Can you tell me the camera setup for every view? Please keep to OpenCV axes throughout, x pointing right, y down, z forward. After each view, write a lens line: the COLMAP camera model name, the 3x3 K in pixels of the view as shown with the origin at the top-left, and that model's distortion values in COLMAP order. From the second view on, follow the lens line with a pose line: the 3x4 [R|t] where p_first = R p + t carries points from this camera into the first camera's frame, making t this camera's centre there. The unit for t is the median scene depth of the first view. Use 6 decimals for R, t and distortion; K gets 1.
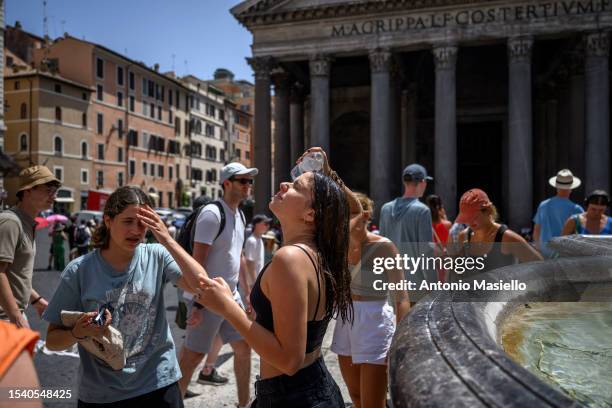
lens RADIAL K [[499.1, 0, 304.4], [0, 499.1, 200.6], [0, 0, 1]] dist [0.004411, -0.000124]
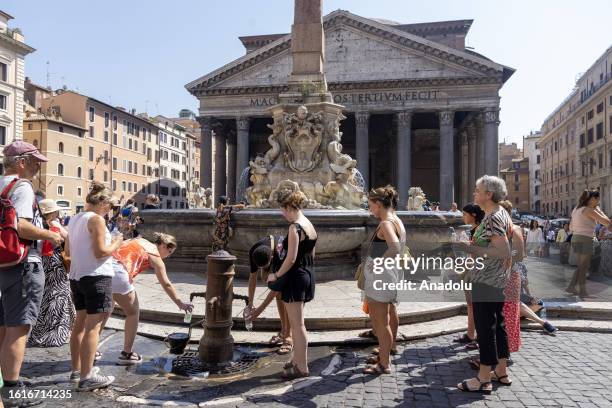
lens RADIAL K [[407.7, 0, 306.0], [0, 407.7, 204.0], [0, 0, 1]] dist [0.009169, -0.000937]
pose [[0.993228, 0.008556, 0.115868, 0.058153], [-0.006369, 0.999795, -0.019234, 0.004492], [-0.116009, 0.018366, 0.993078, -0.209814]]
